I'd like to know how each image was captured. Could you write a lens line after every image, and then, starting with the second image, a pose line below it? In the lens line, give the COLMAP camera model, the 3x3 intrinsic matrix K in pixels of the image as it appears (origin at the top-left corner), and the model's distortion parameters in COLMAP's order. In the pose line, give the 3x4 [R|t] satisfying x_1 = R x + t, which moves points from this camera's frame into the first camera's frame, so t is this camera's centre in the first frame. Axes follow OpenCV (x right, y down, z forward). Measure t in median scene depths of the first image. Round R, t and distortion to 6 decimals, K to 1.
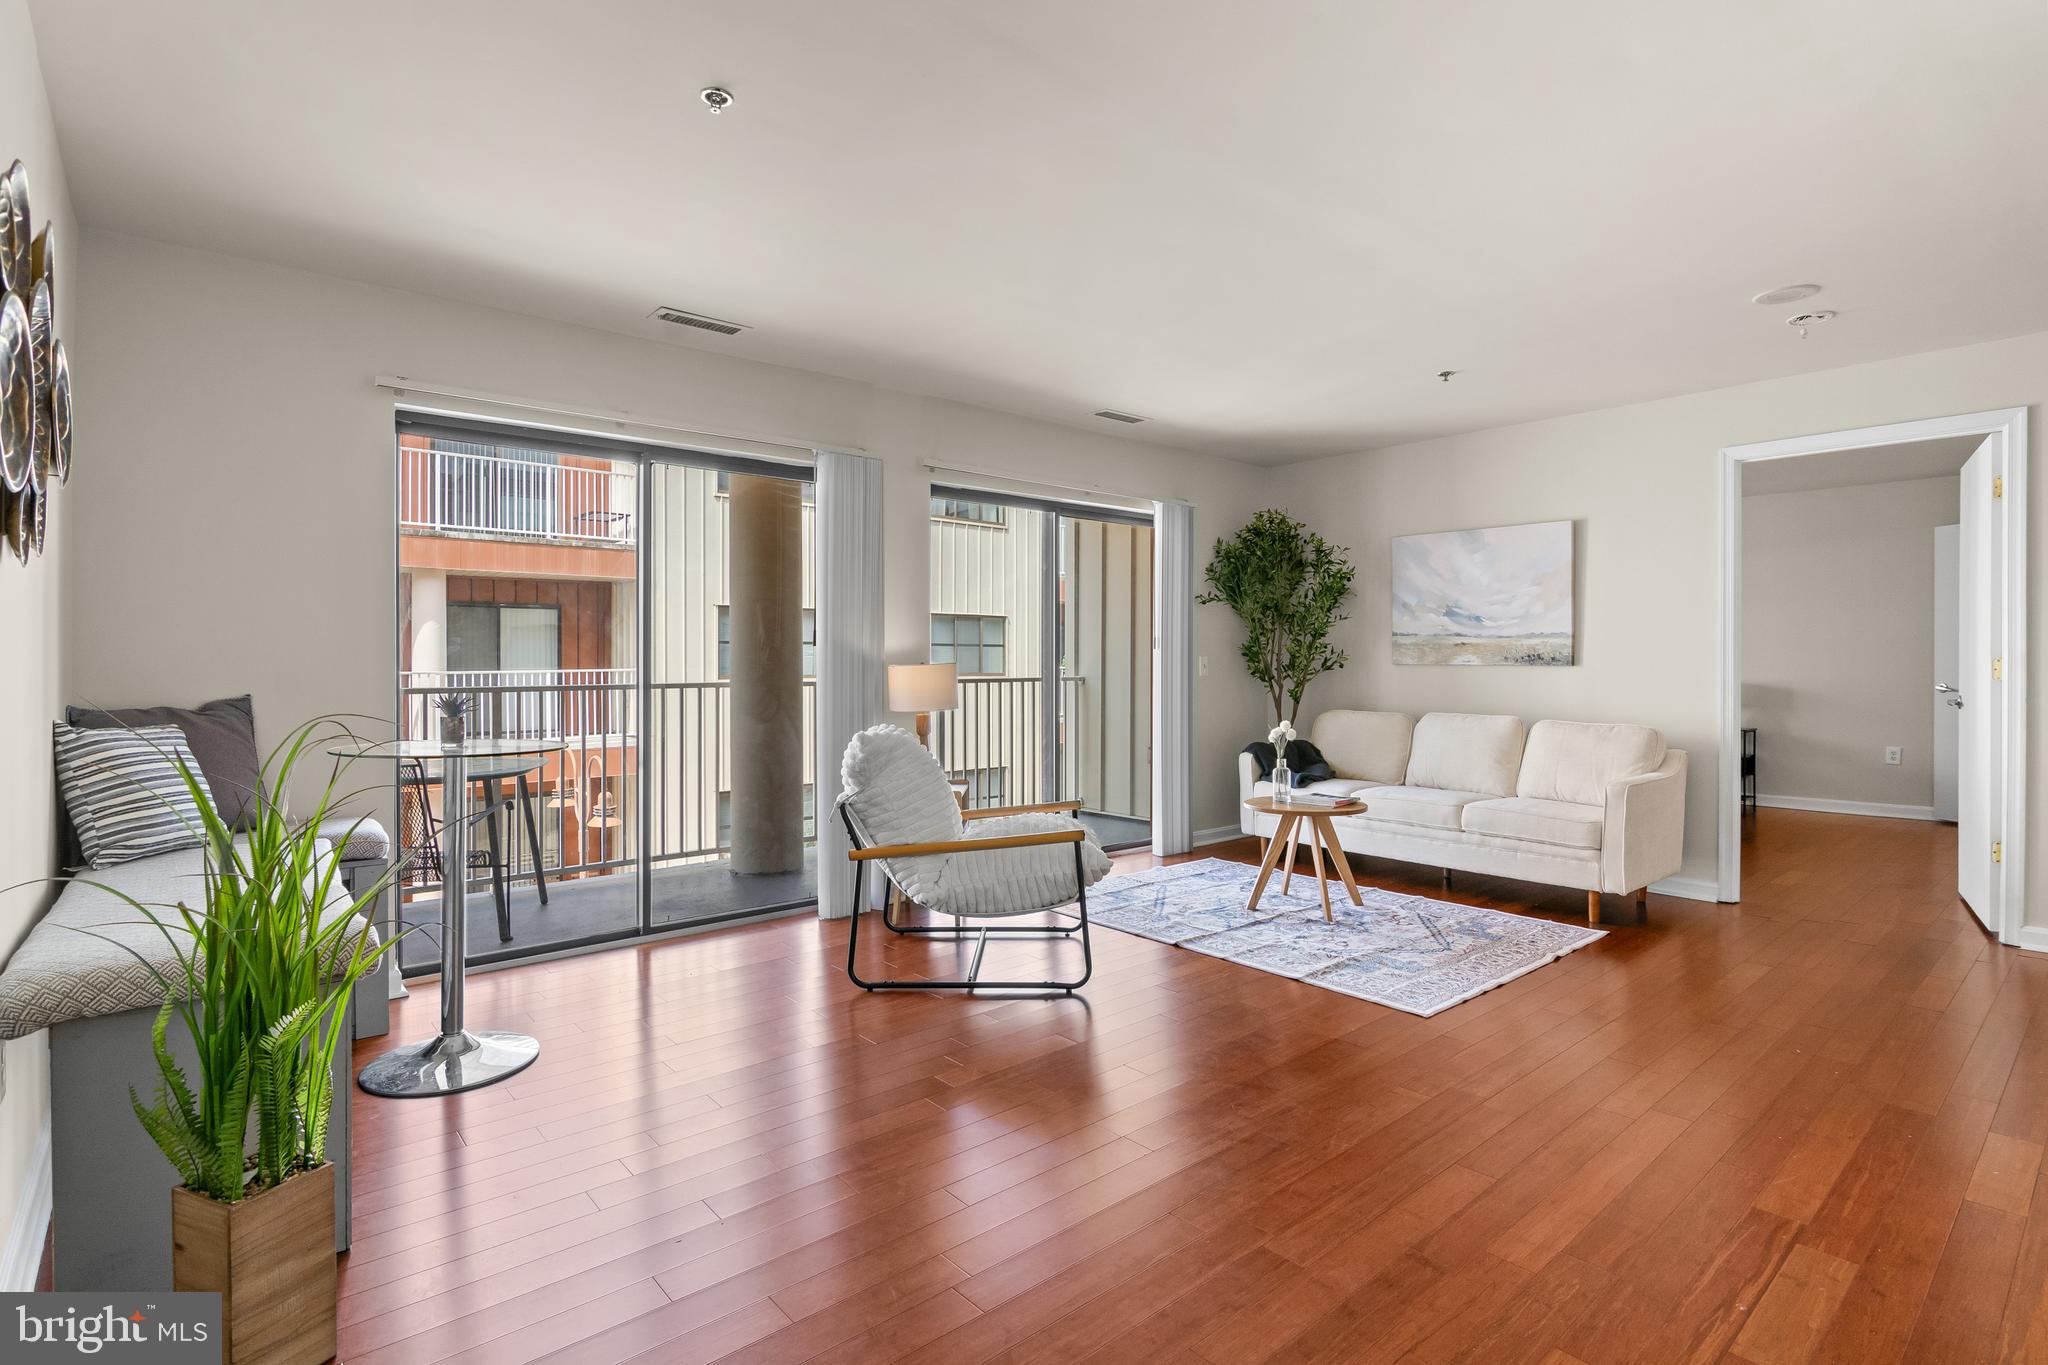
lens RADIAL K [[995.3, 0, 1031.8], [0, 995.3, 670.5], [0, 0, 1]] dist [-0.001056, -0.008464]
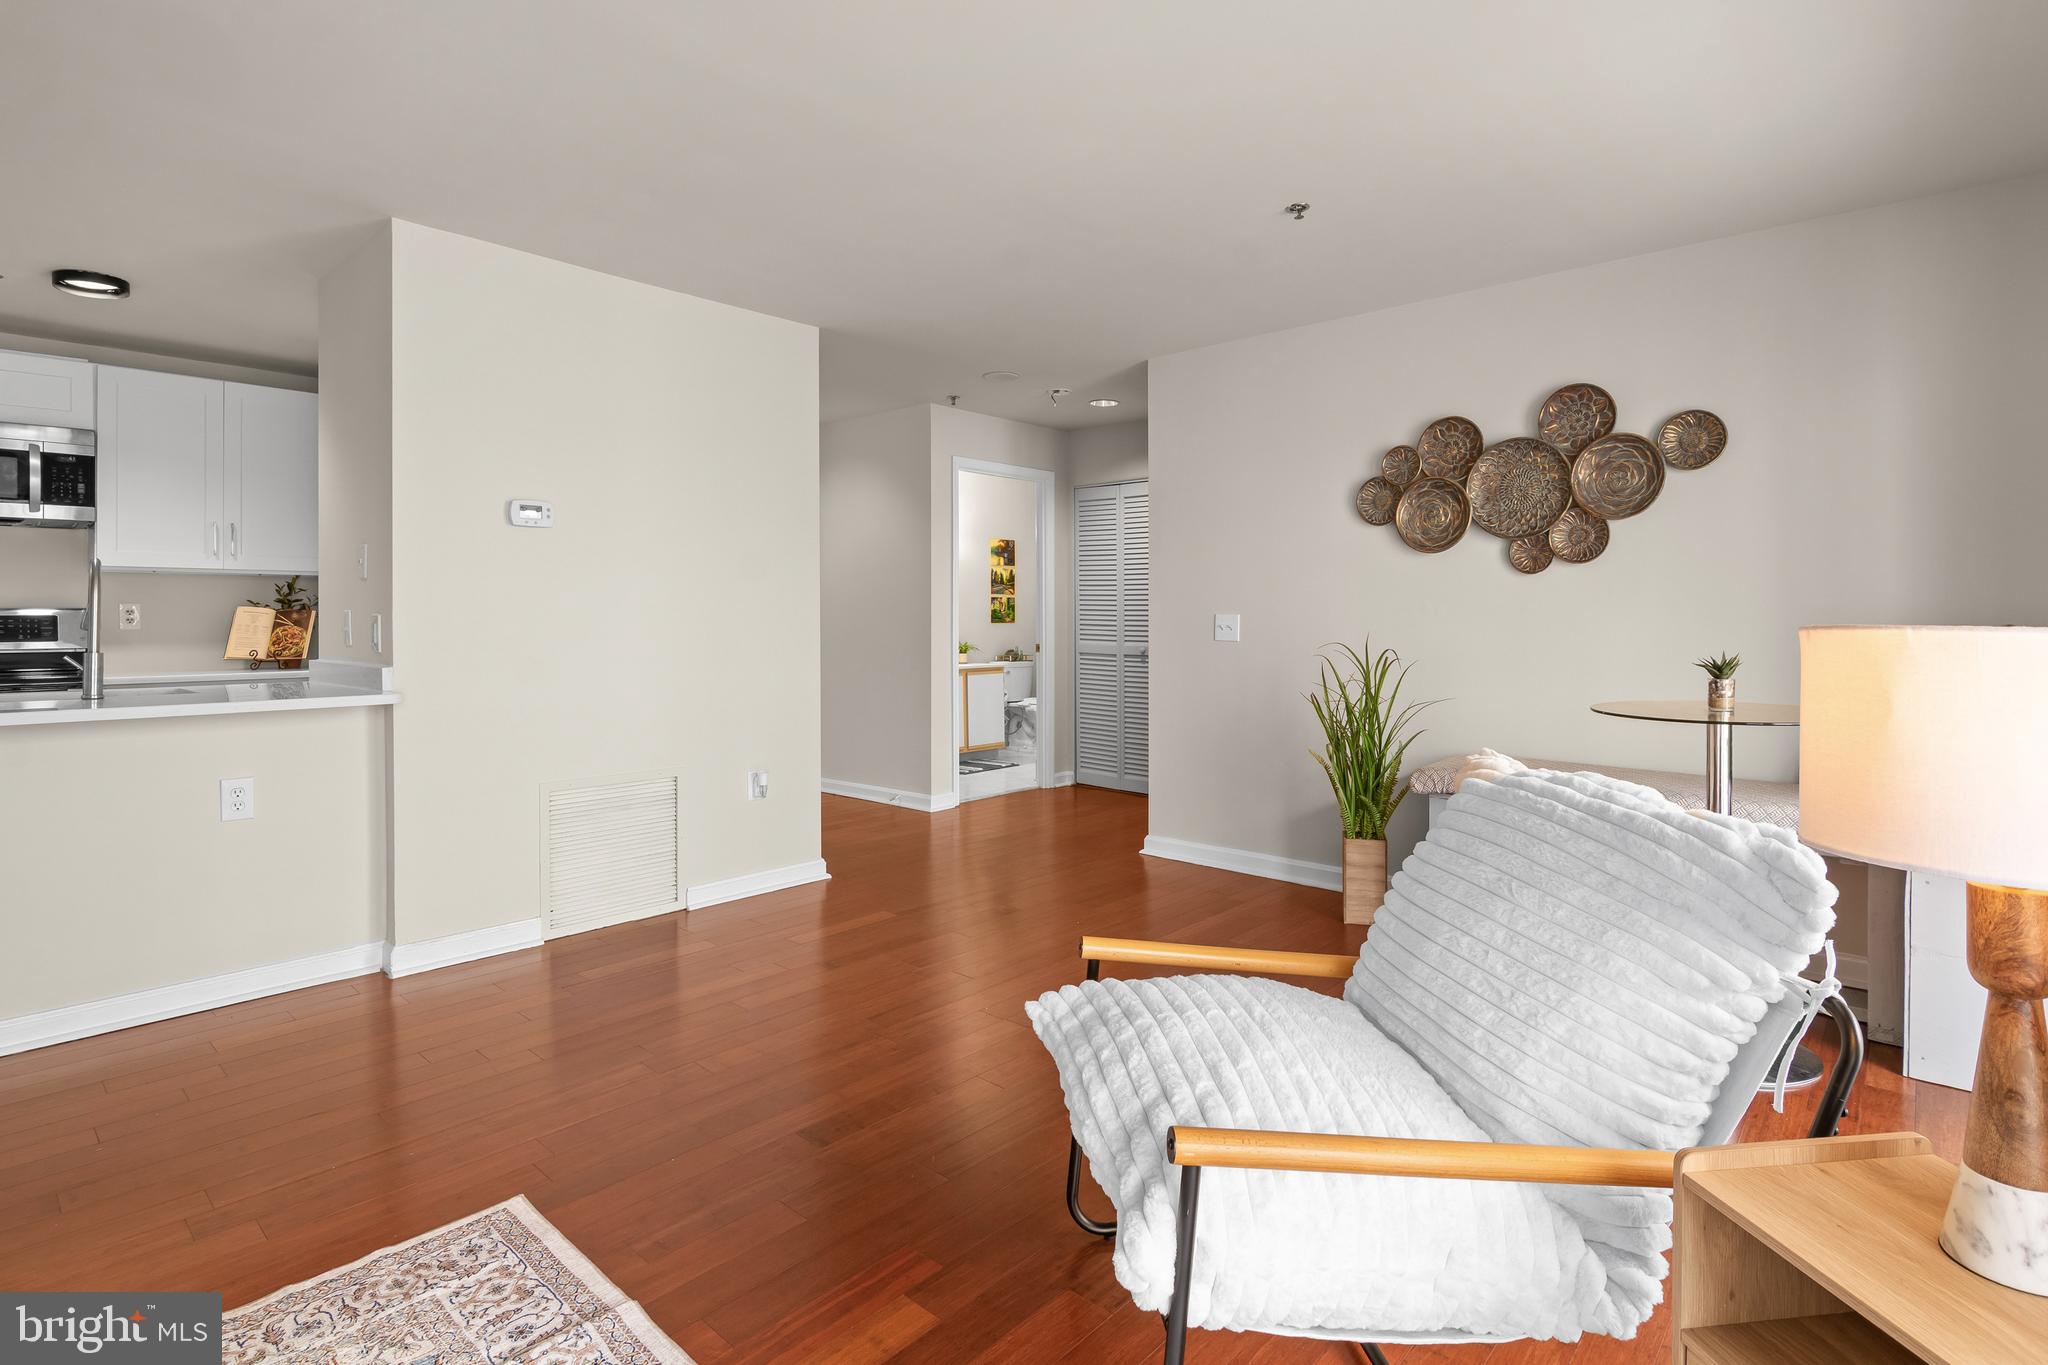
lens RADIAL K [[1014.6, 0, 1026.3], [0, 1014.6, 618.5], [0, 0, 1]] dist [-0.002442, -0.006910]
pose [[-0.992007, 0.002088, -0.126169, 0.123671], [0.000768, 0.999944, 0.010509, -0.015604], [0.126184, 0.010328, -0.991953, 1.277257]]
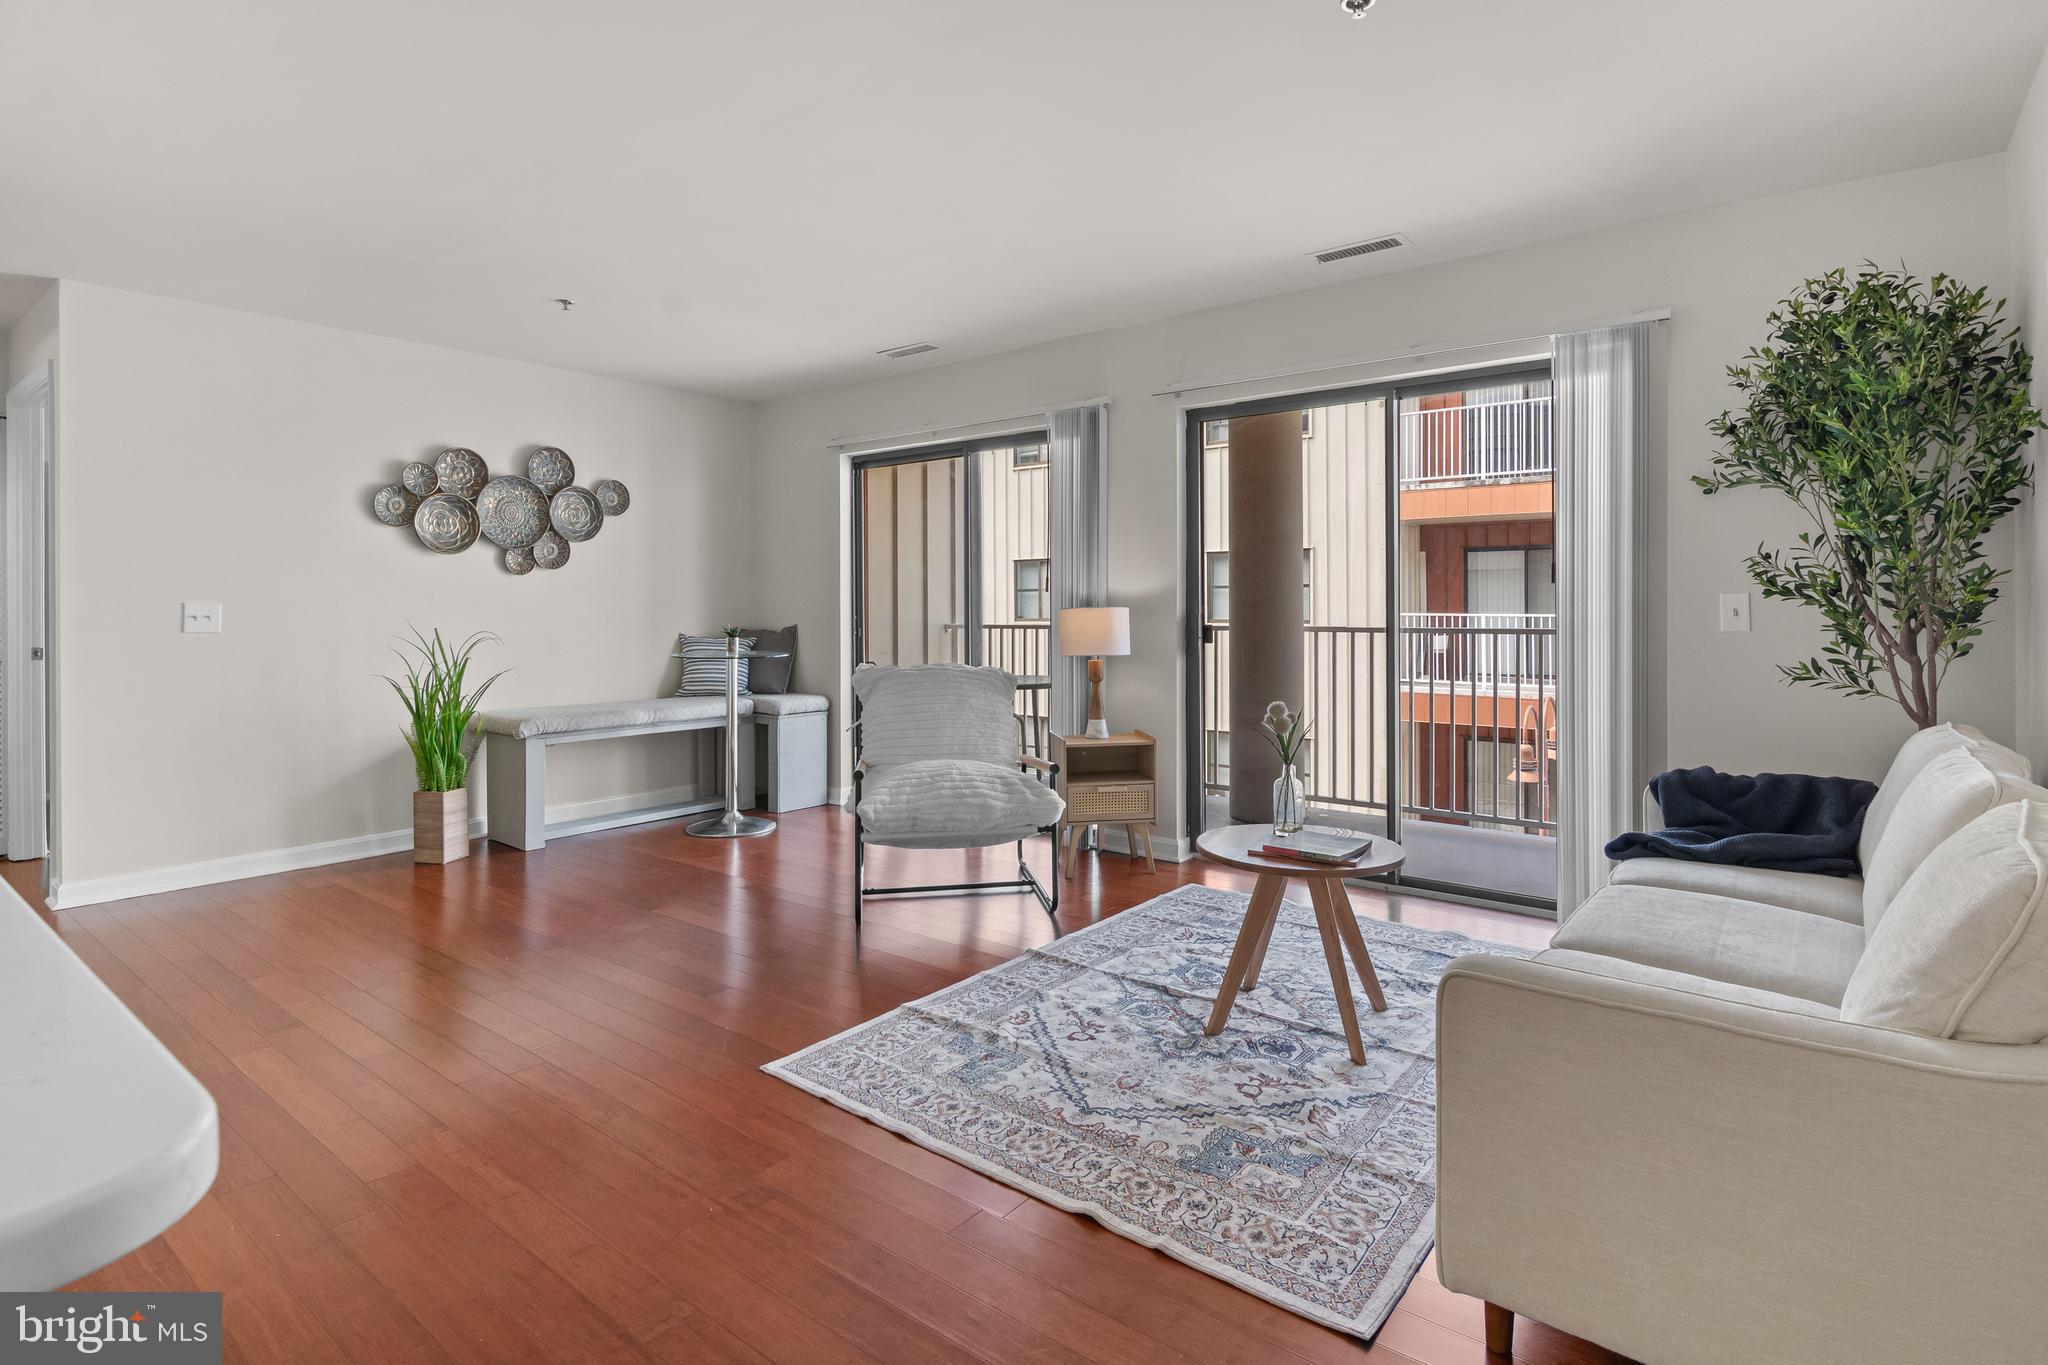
lens RADIAL K [[1014.6, 0, 1026.3], [0, 1014.6, 618.5], [0, 0, 1]] dist [-0.002442, -0.006910]
pose [[0.191320, 0.009125, -0.981485, 0.921065], [-0.004865, 0.999953, 0.008348, -0.005118], [0.981516, 0.003178, 0.191355, 0.805583]]
